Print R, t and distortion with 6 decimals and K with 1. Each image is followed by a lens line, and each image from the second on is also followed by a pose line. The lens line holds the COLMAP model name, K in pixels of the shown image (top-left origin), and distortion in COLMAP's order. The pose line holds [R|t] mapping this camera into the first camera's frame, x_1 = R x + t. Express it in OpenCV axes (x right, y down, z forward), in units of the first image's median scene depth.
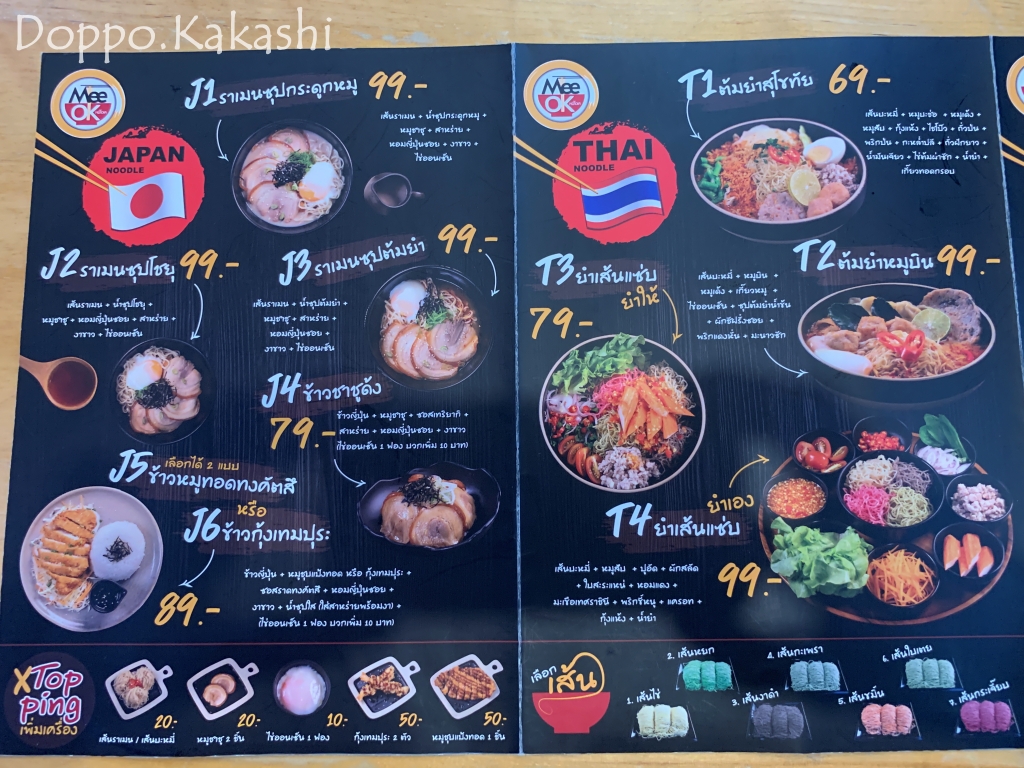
lens RADIAL K [[779.2, 0, 512.0], [0, 779.2, 384.0], [0, 0, 1]] dist [-0.033314, 0.003743]
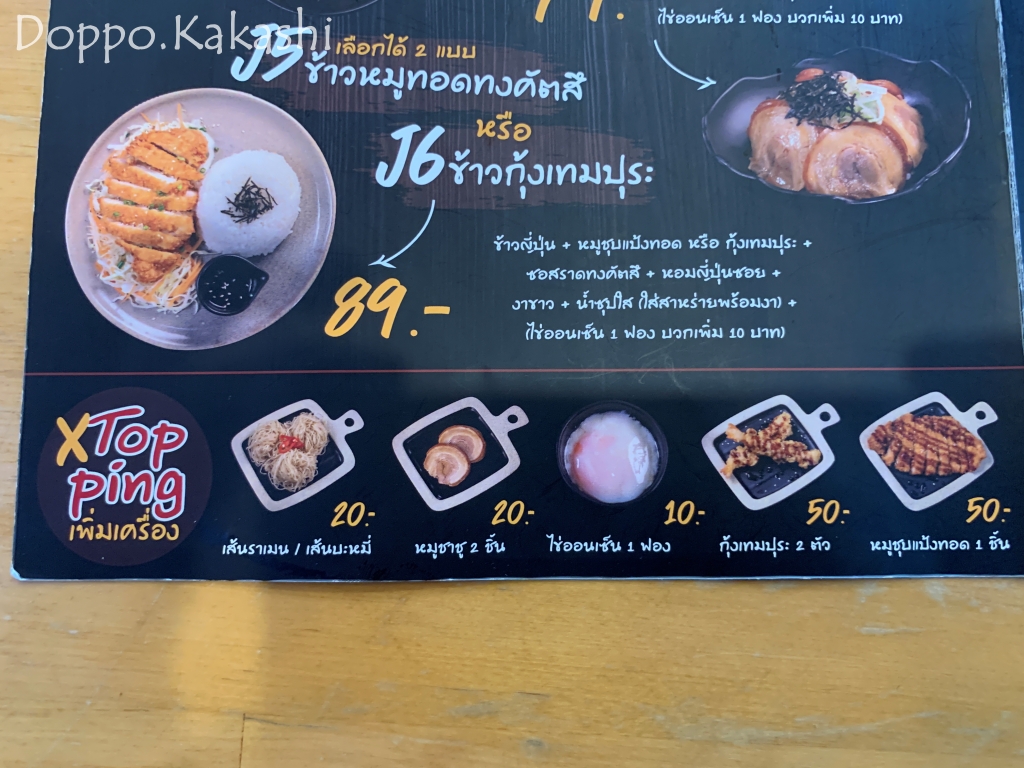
lens RADIAL K [[779.2, 0, 512.0], [0, 779.2, 384.0], [0, 0, 1]] dist [-0.033314, 0.003743]
pose [[0.999917, 0.008561, -0.009591, -0.336449], [-0.008076, 0.998742, 0.049494, 0.322885], [0.010003, -0.049412, 0.998728, 0.481852]]
